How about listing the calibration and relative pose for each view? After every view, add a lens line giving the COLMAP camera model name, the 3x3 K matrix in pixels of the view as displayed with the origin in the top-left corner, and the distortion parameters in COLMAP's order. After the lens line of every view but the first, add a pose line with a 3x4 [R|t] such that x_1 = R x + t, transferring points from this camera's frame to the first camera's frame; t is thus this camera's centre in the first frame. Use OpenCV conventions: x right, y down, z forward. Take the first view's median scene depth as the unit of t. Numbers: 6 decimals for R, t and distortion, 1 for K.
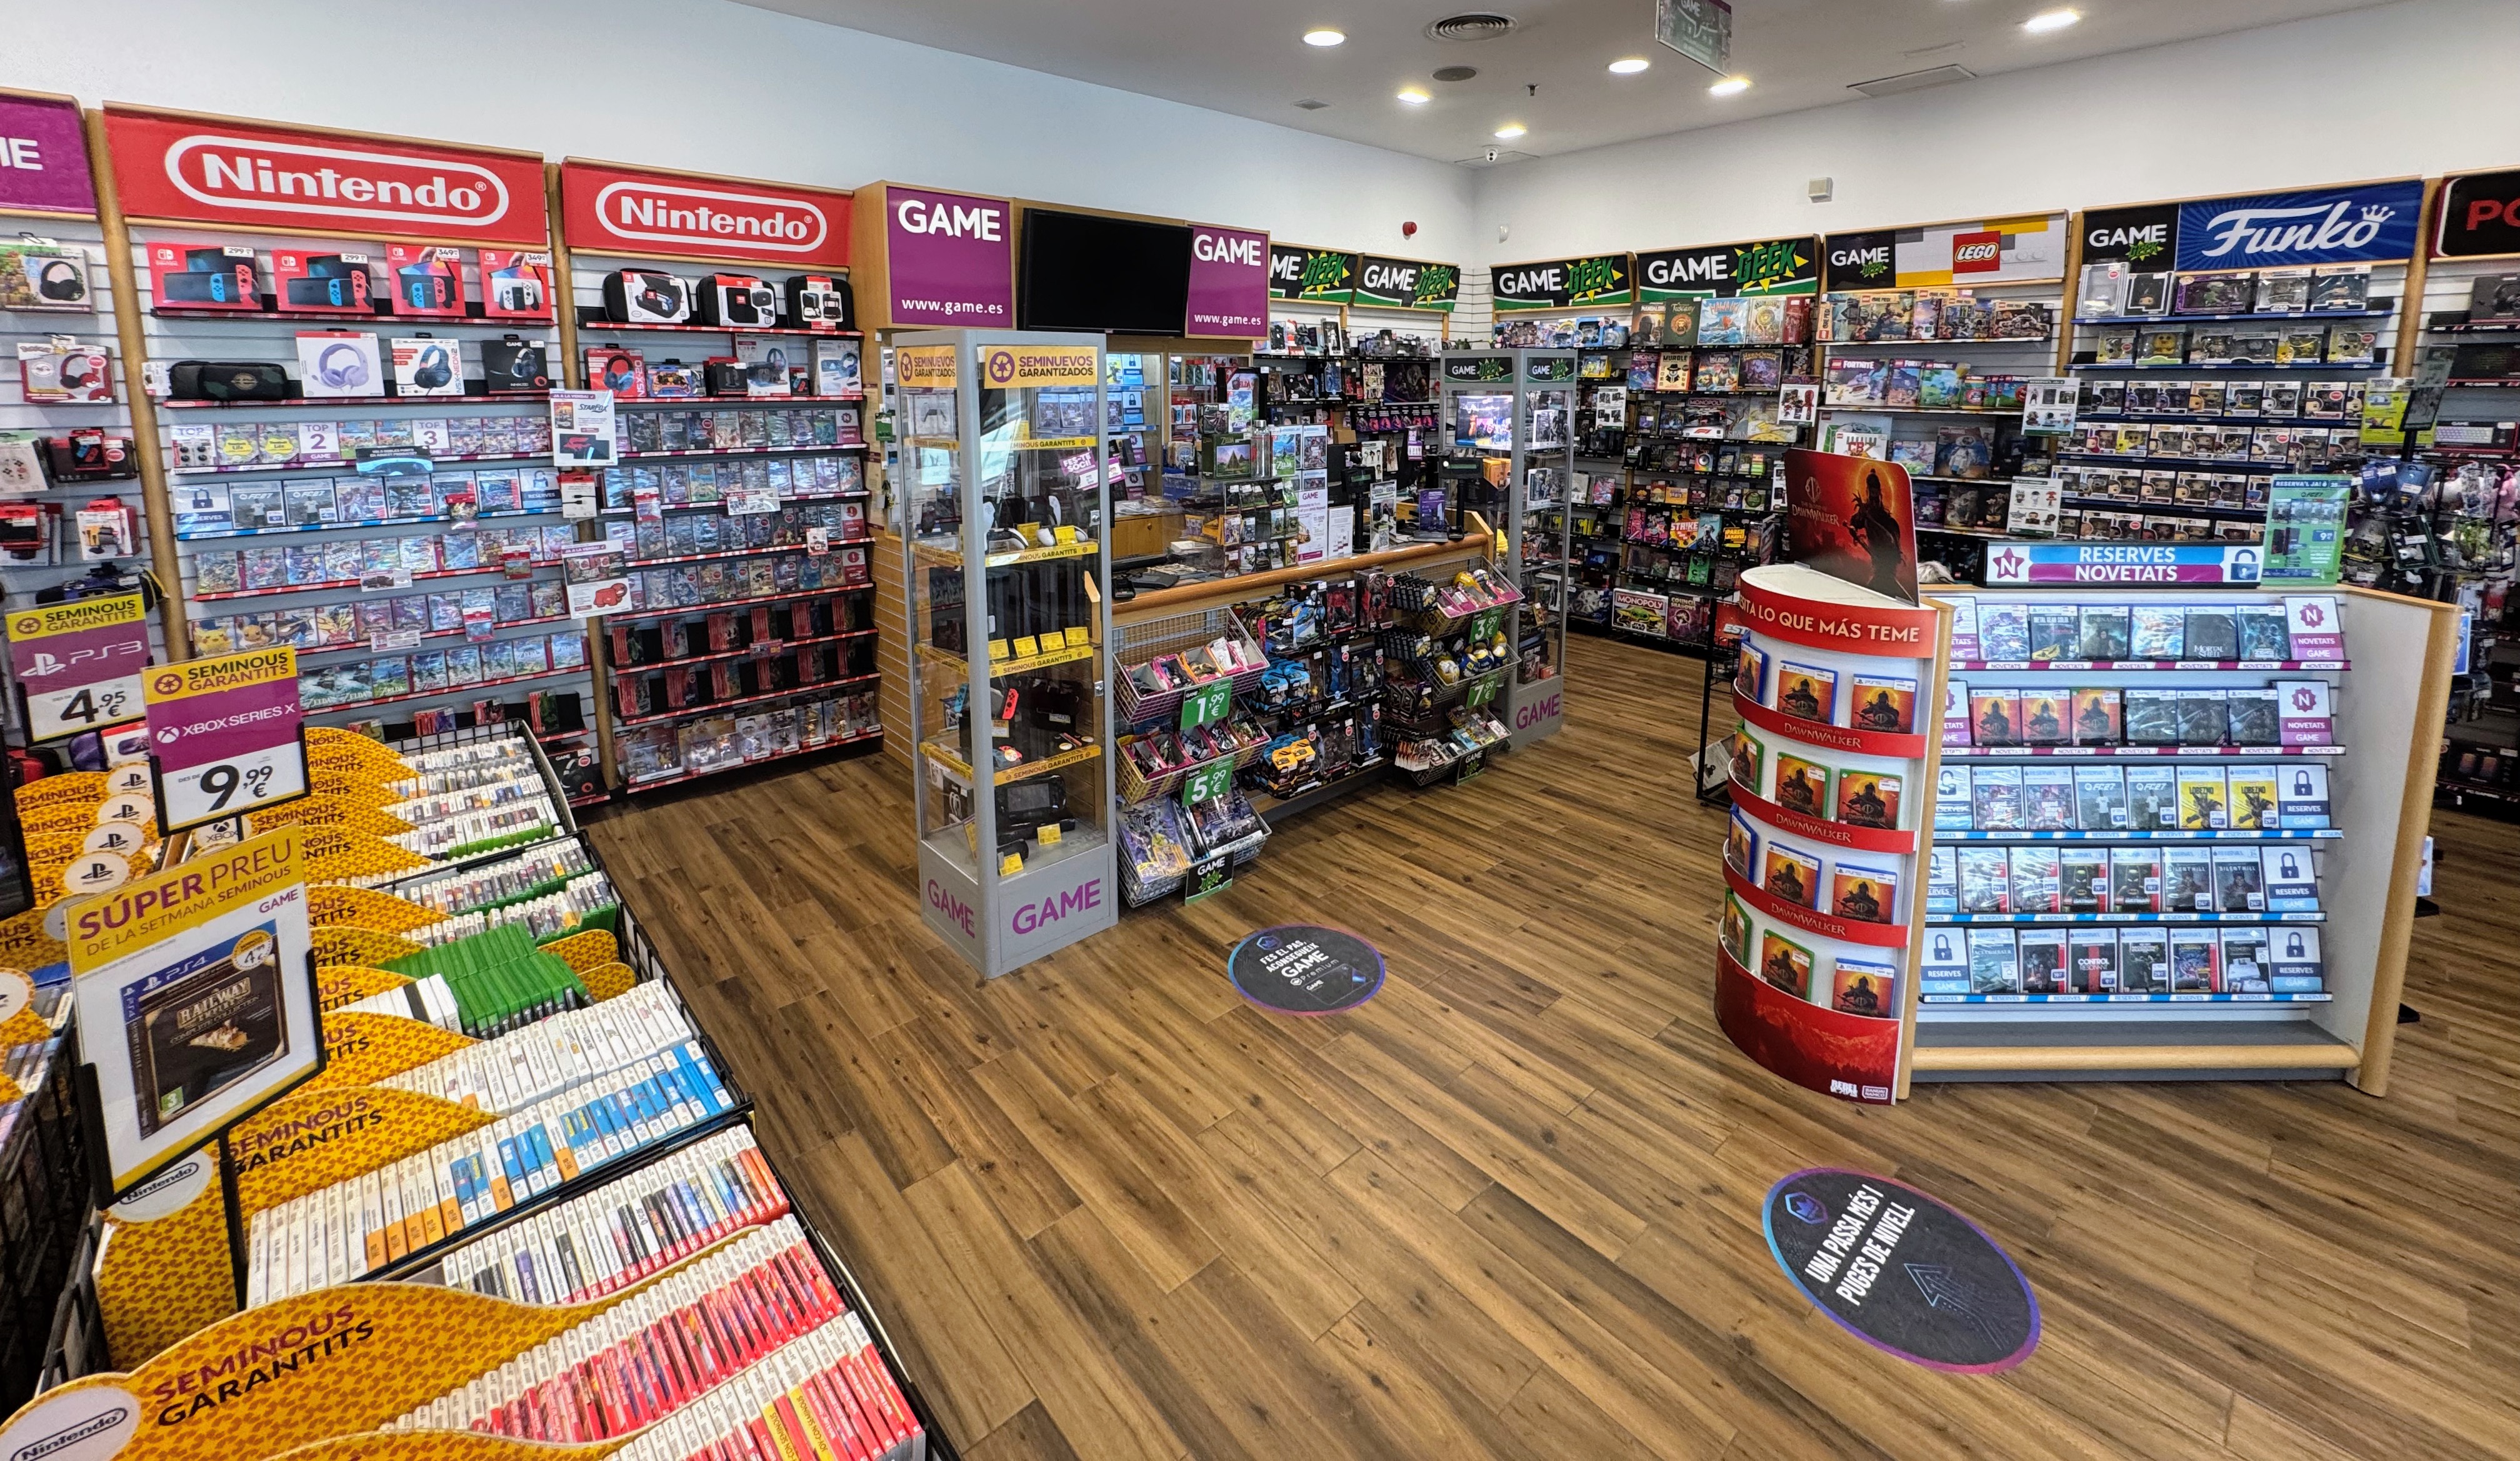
lens RADIAL K [[1004.8, 0, 1252.3], [0, 1004.8, 516.5], [0, 0, 1]] dist [-0.001071, -0.000418]
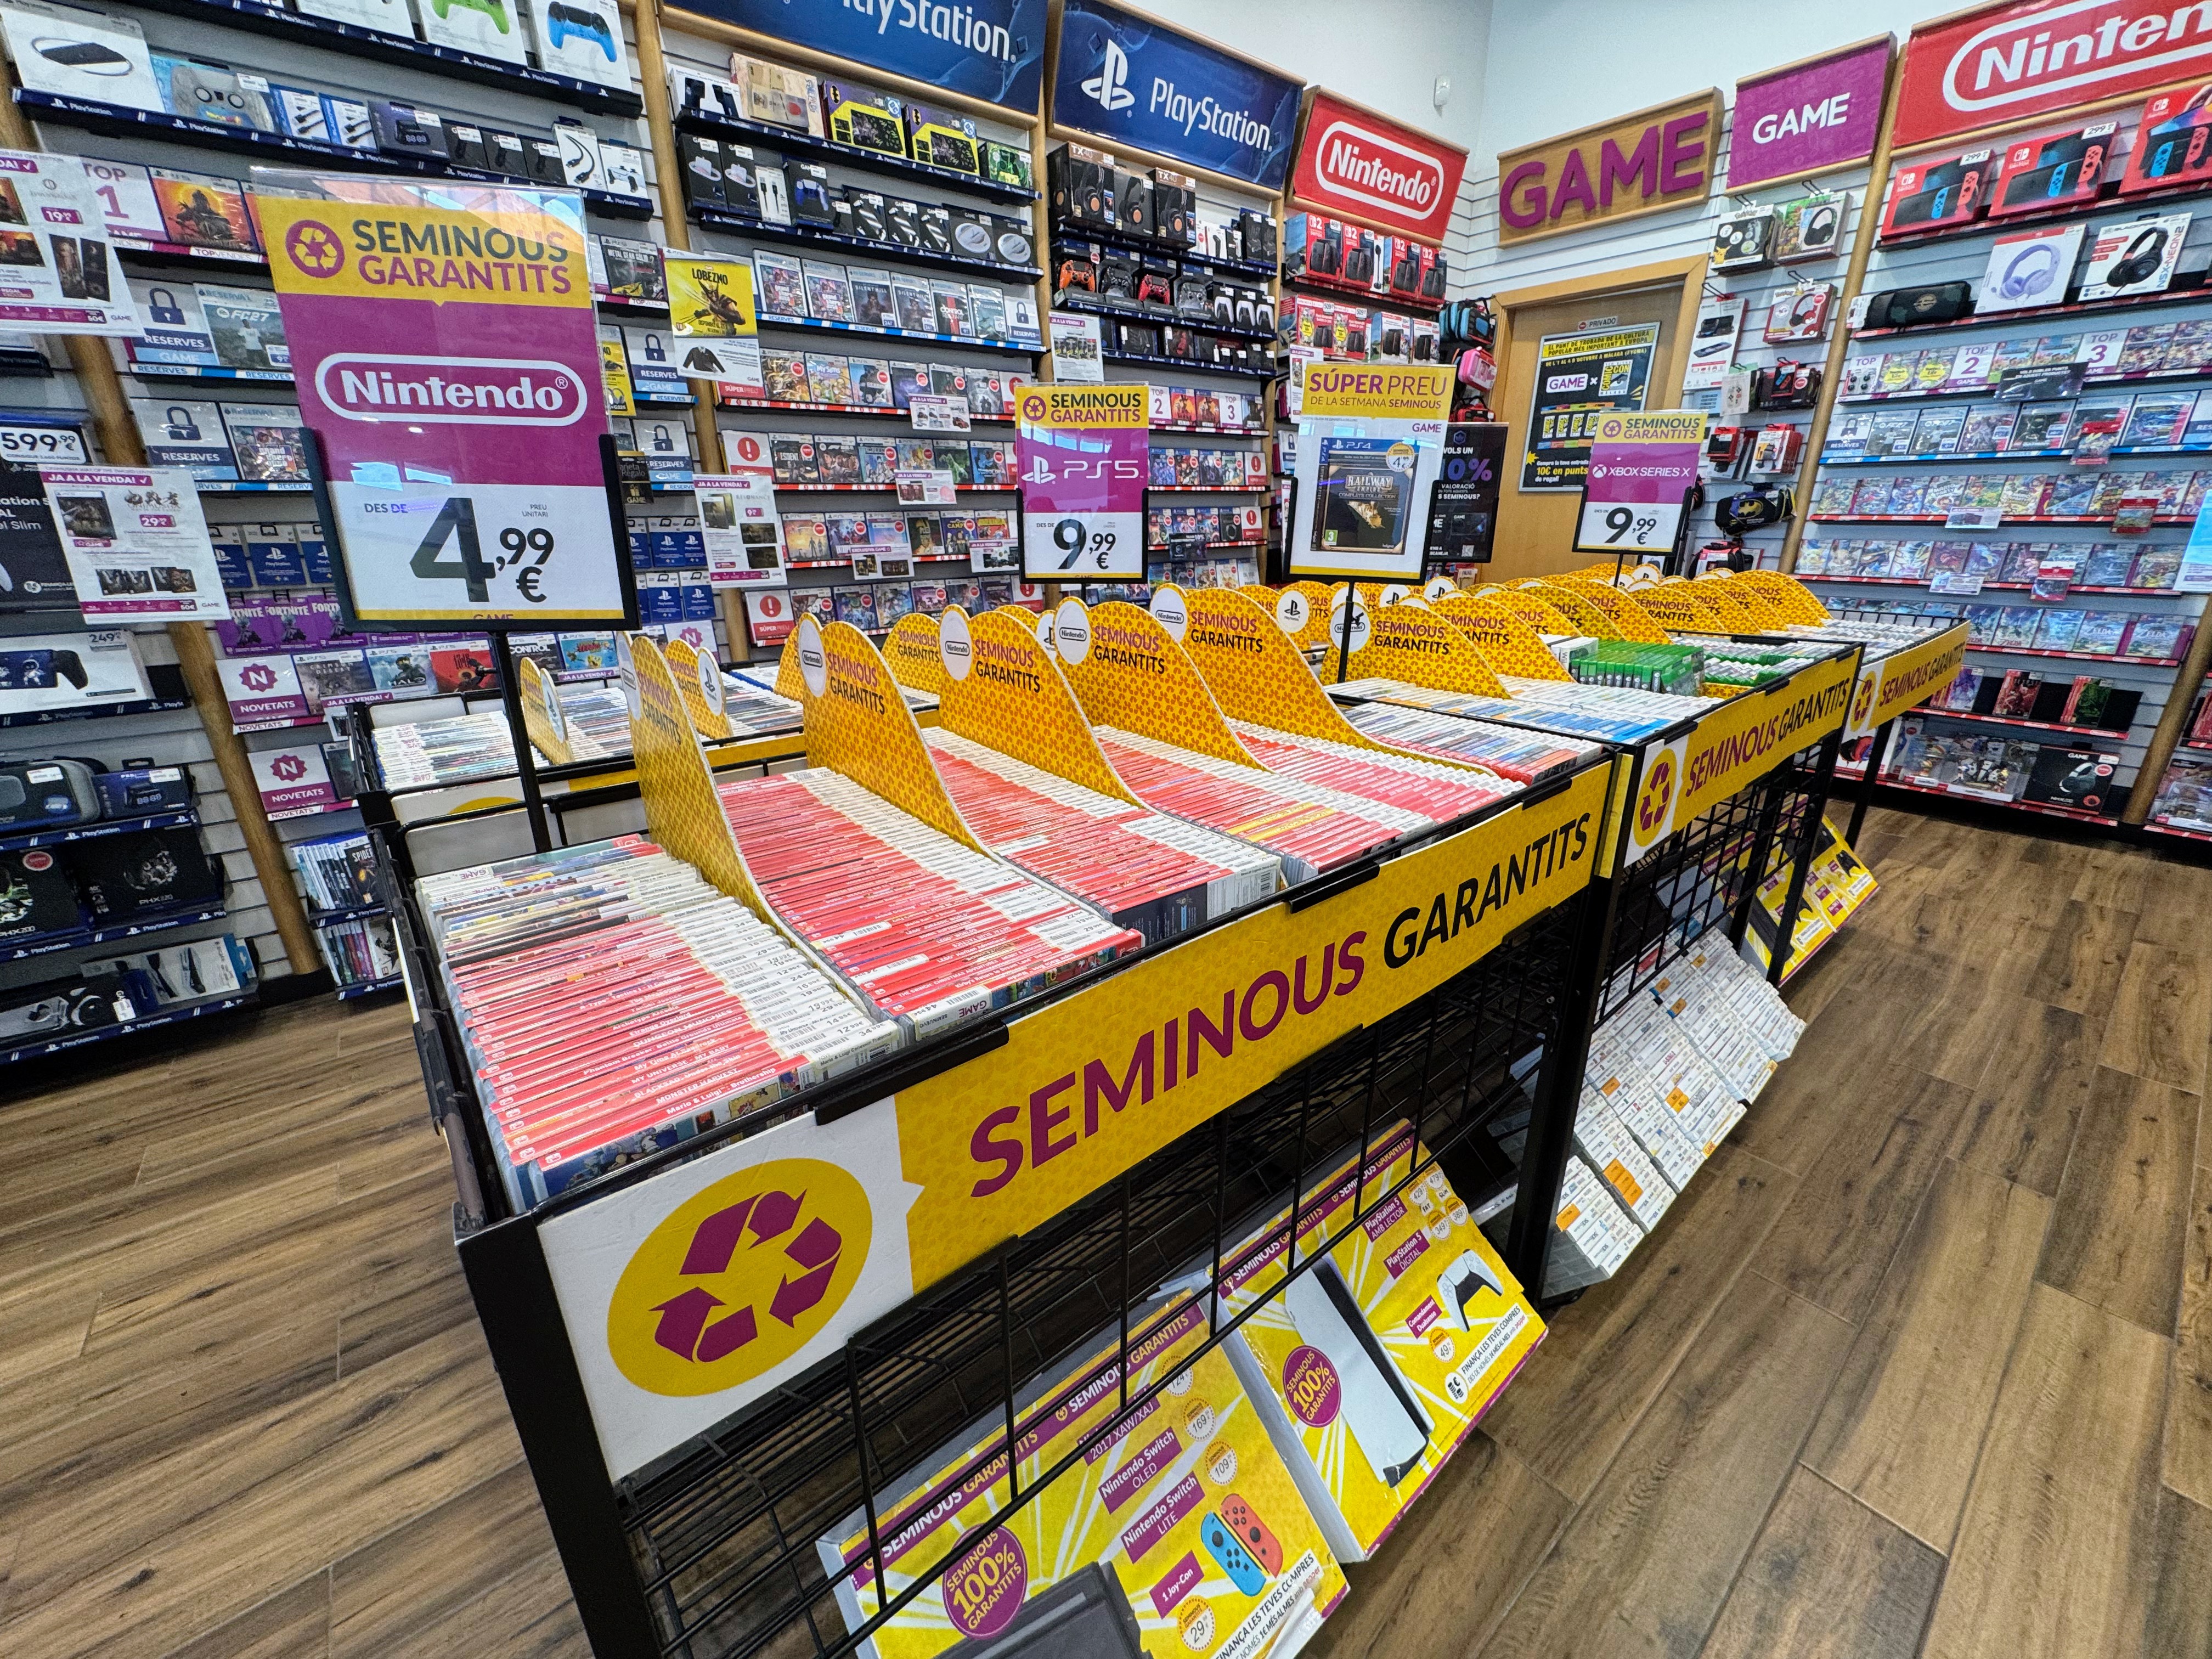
lens RADIAL K [[883.8, 0, 1106.0], [0, 883.8, 829.5], [0, 0, 1]] dist [-0.004306, 0.000491]
pose [[-0.043942, 0.342732, -0.938405, 0.077274], [-0.127200, 0.929748, 0.345527, 0.139411], [0.990903, 0.134548, 0.002740, 0.174746]]
